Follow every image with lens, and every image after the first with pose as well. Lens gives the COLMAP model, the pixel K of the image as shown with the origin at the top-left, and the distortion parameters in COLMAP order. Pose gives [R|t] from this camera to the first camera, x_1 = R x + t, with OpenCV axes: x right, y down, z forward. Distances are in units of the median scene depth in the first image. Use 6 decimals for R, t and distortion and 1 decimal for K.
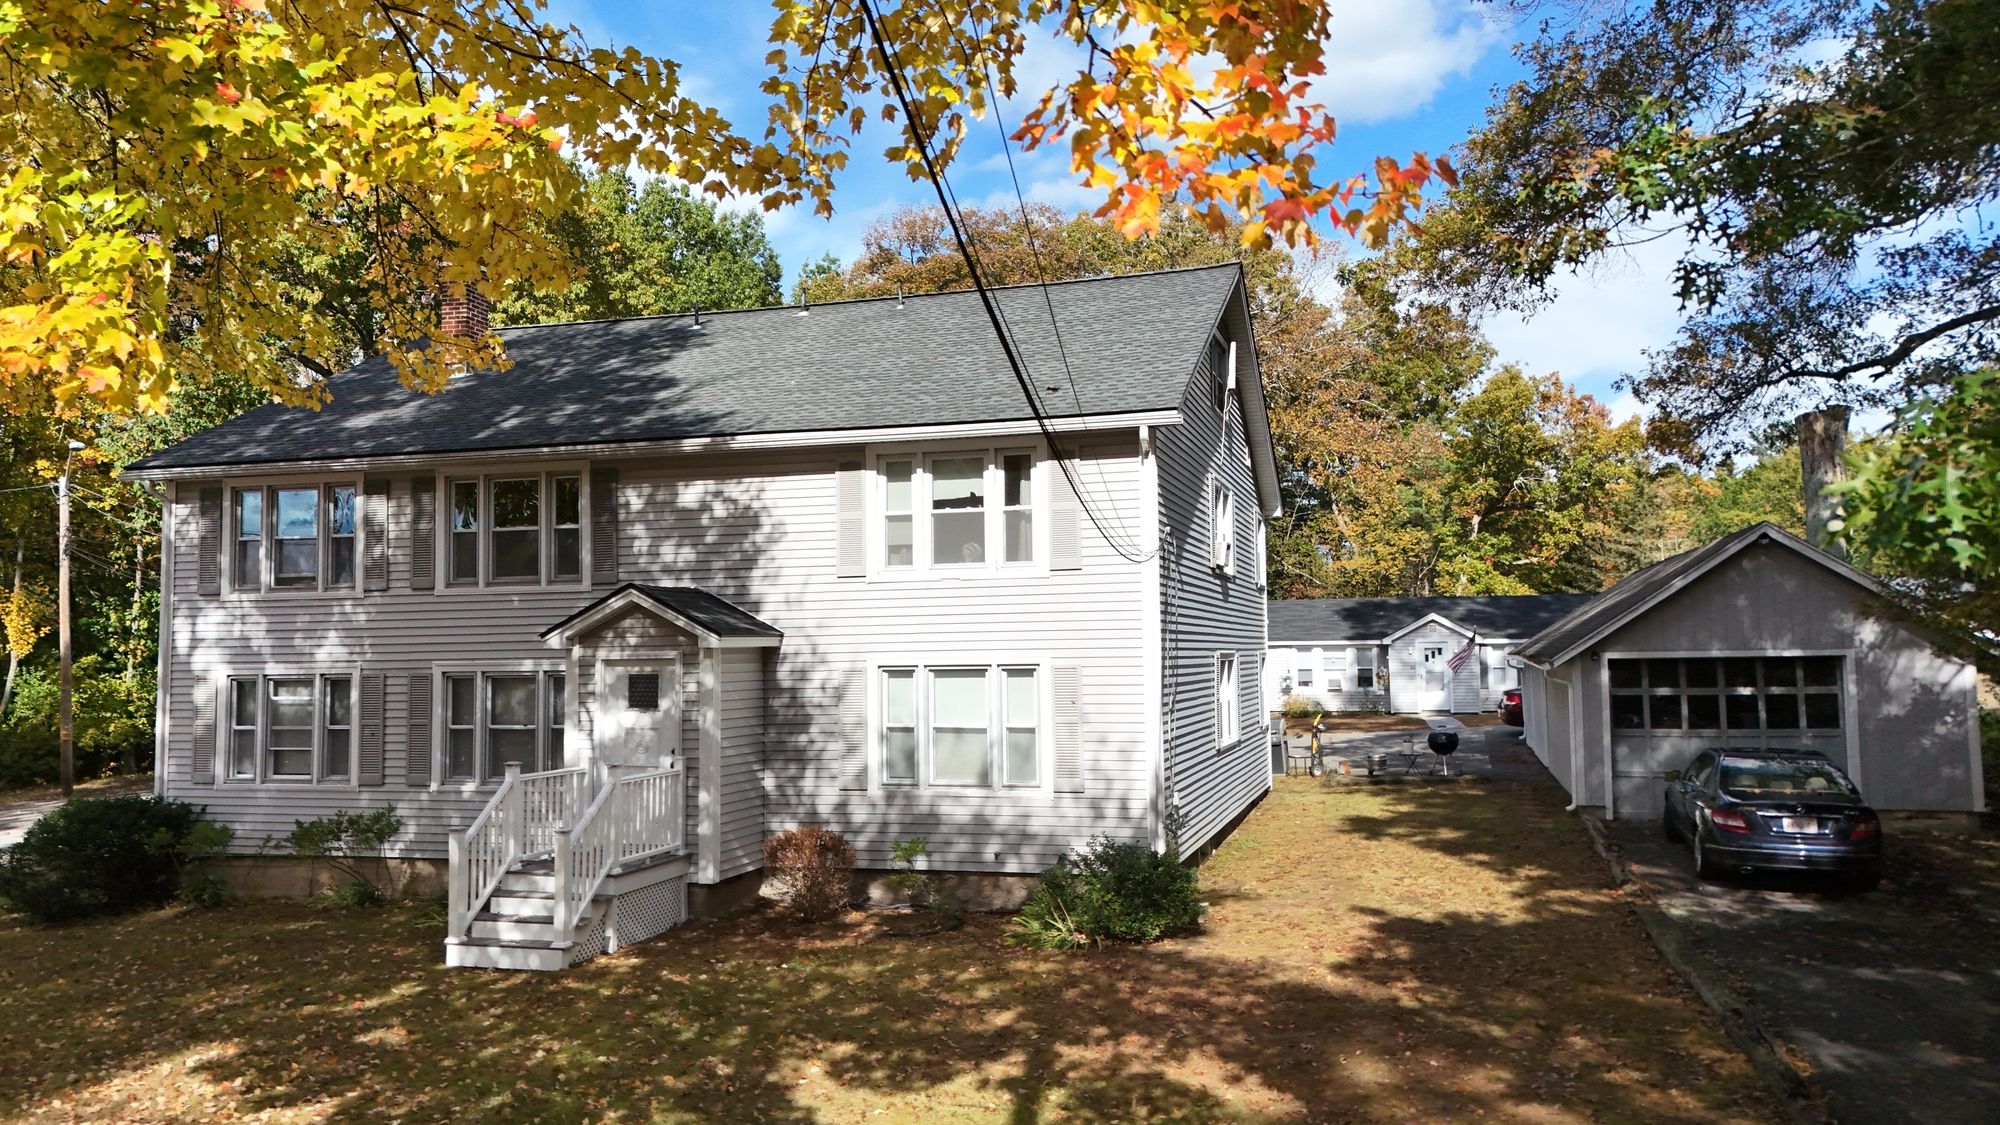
lens RADIAL K [[1471.3, 0, 1000.0], [0, 1471.3, 562.5], [0, 0, 1]] dist [0.123169, -0.122920]
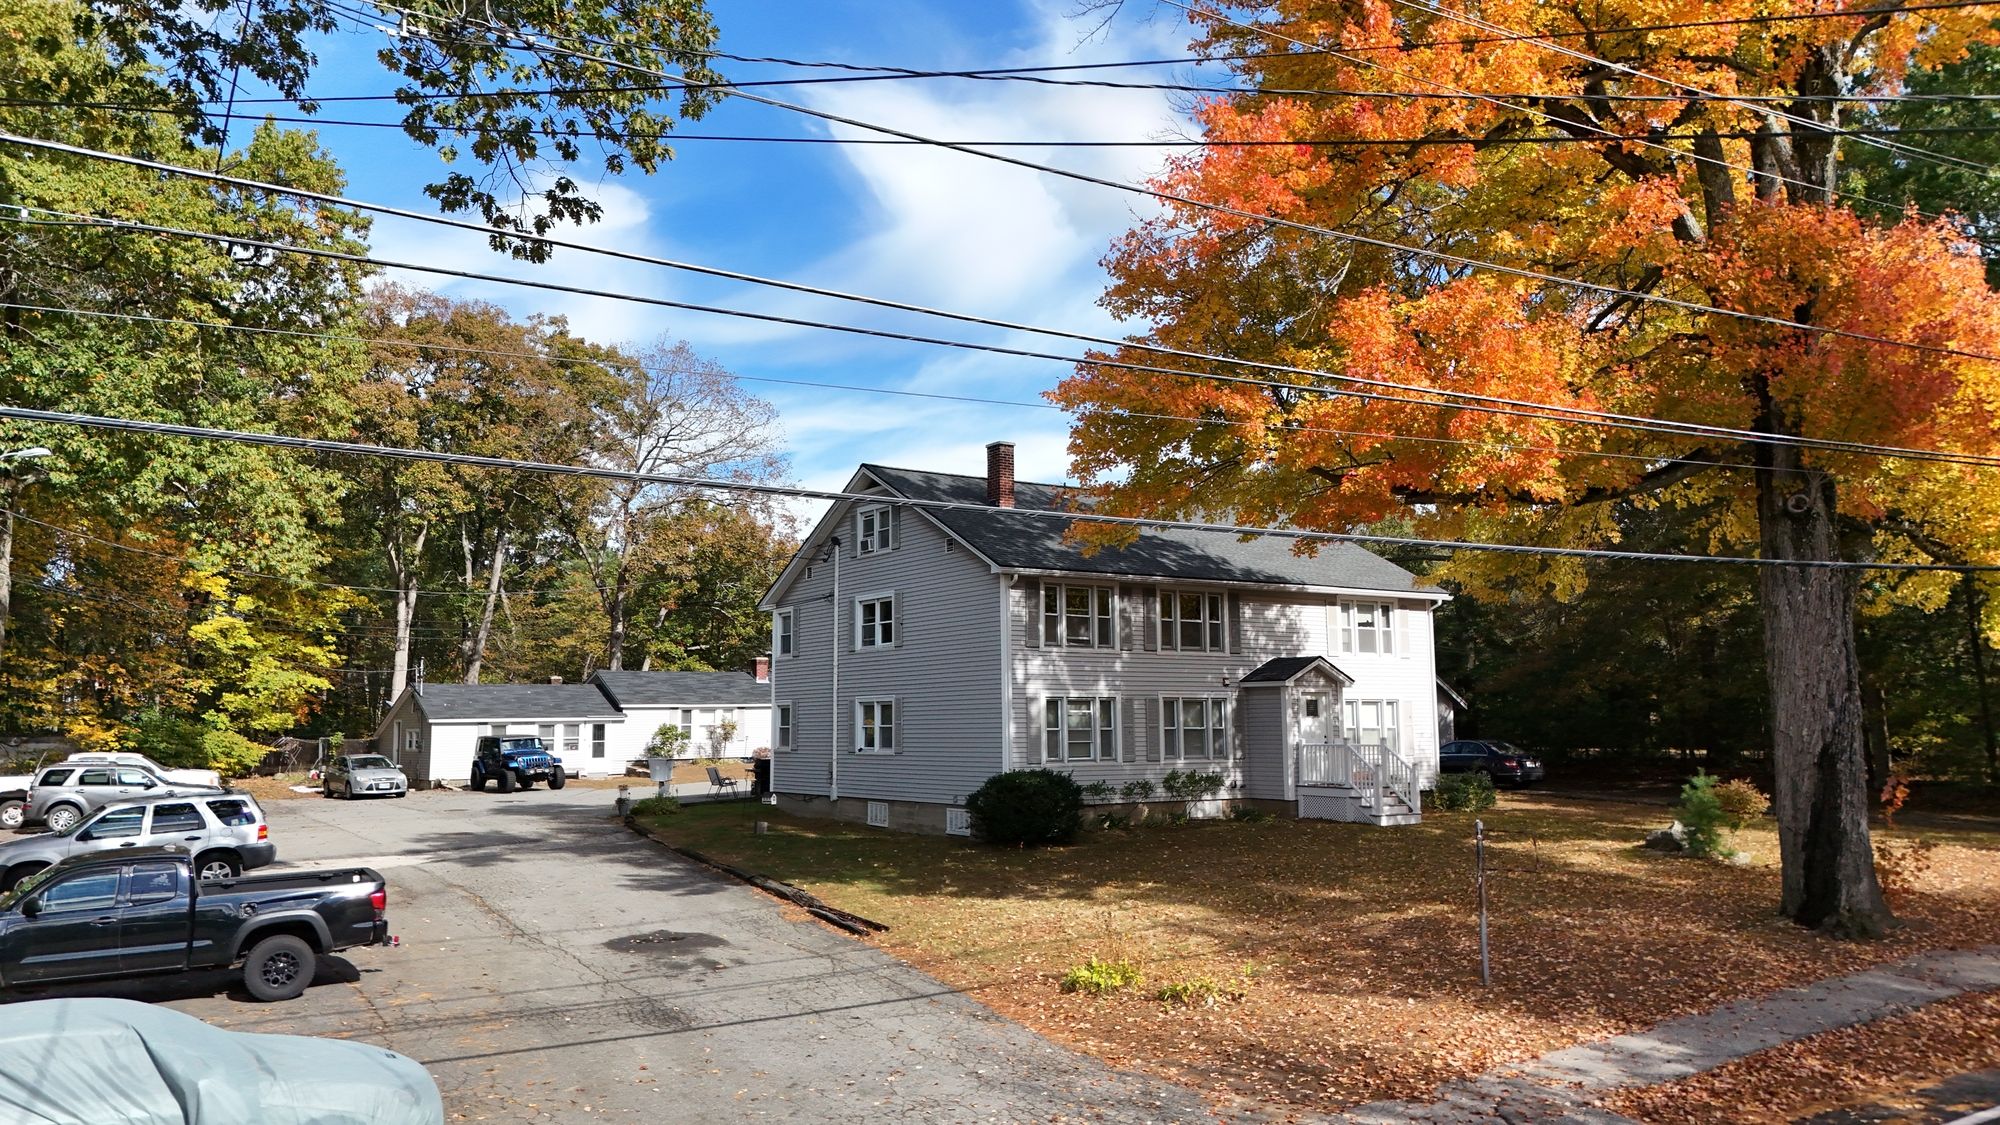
lens RADIAL K [[1471.3, 0, 1000.0], [0, 1471.3, 562.5], [0, 0, 1]] dist [0.123169, -0.122920]
pose [[0.645766, 0.089808, 0.758235, -1.875656], [-0.045443, 0.995819, -0.079245, 0.060967], [-0.762182, 0.016717, 0.647147, -0.008730]]
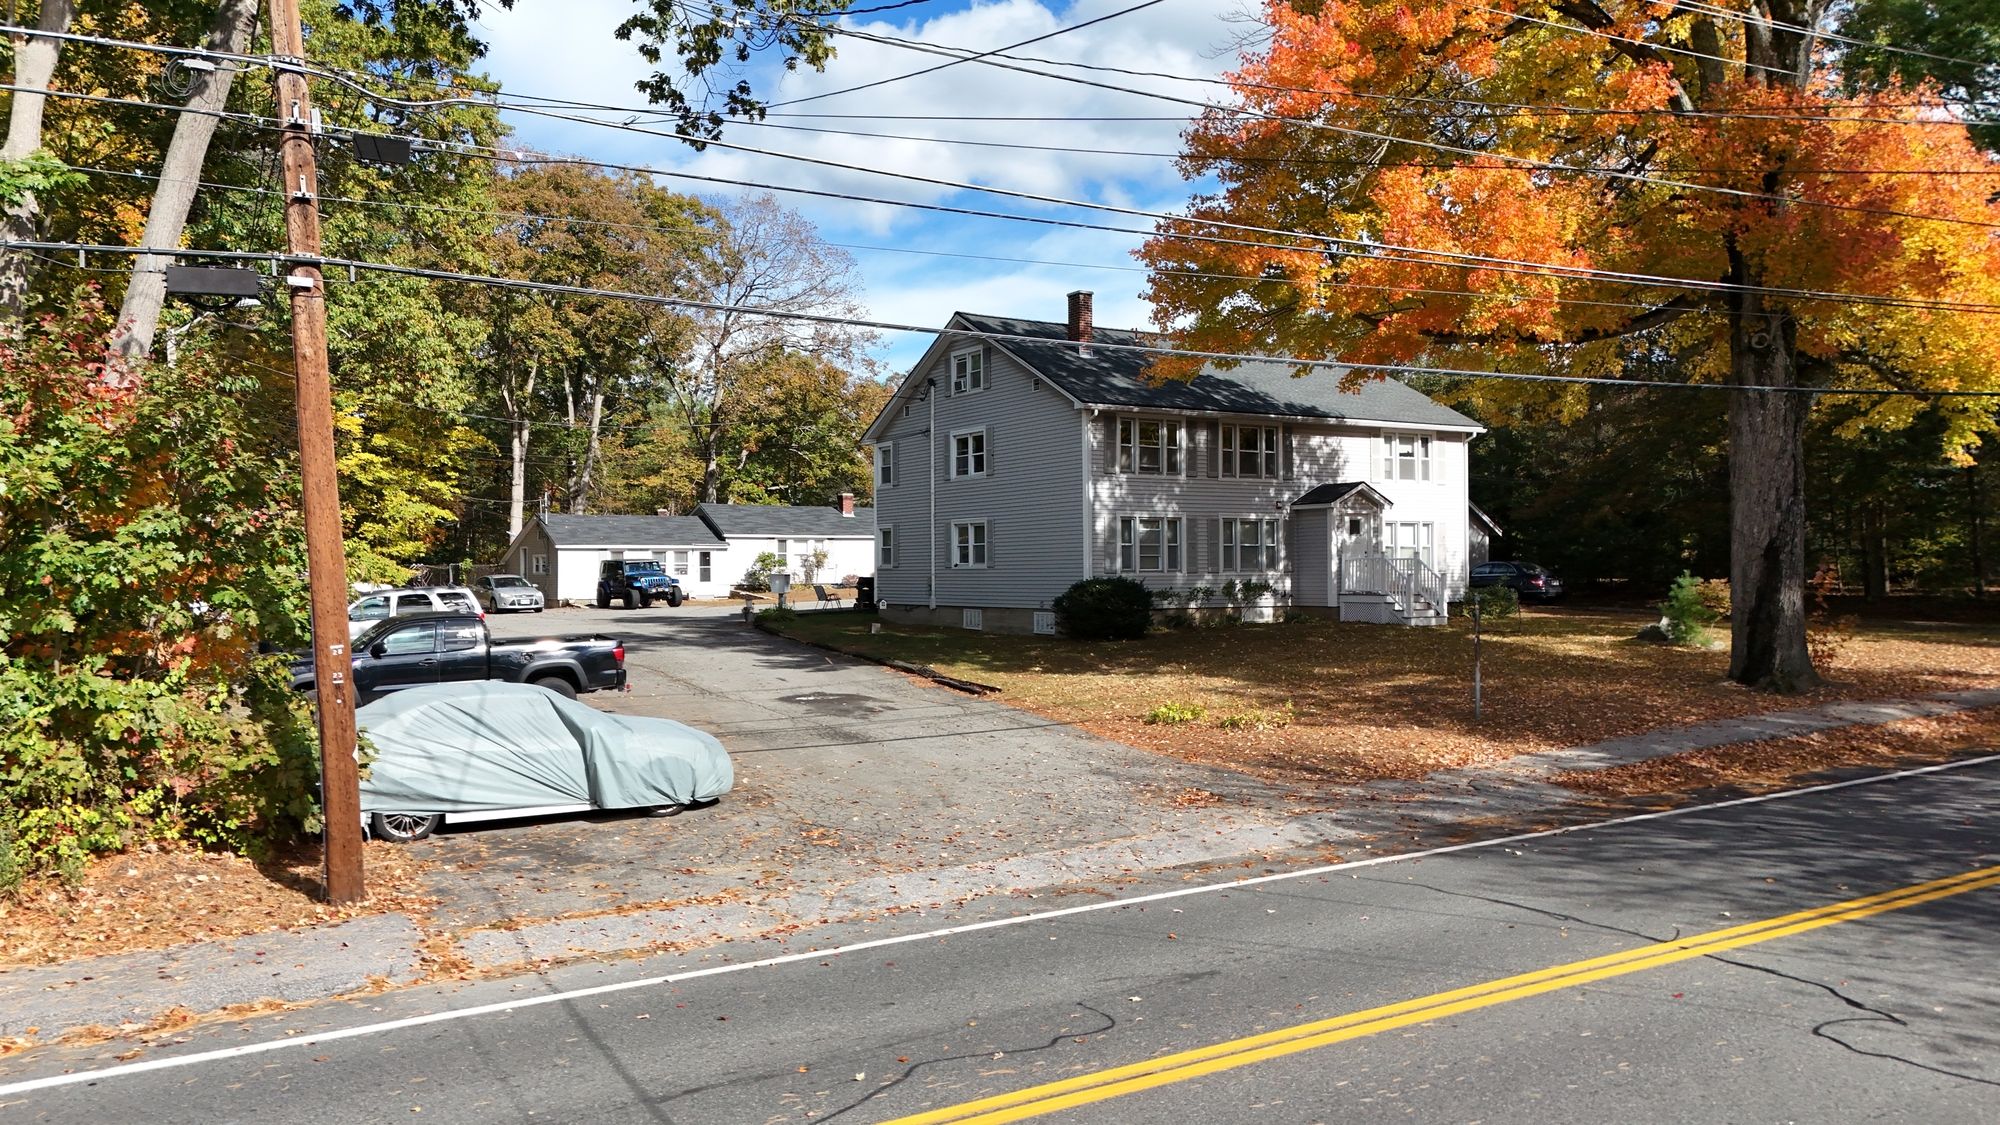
lens RADIAL K [[1471.3, 0, 1000.0], [0, 1471.3, 562.5], [0, 0, 1]] dist [0.123169, -0.122920]
pose [[0.672662, 0.012377, 0.739846, -2.098442], [-0.046437, 0.998595, 0.025515, 0.096809], [-0.738491, -0.051519, 0.672292, -0.149976]]
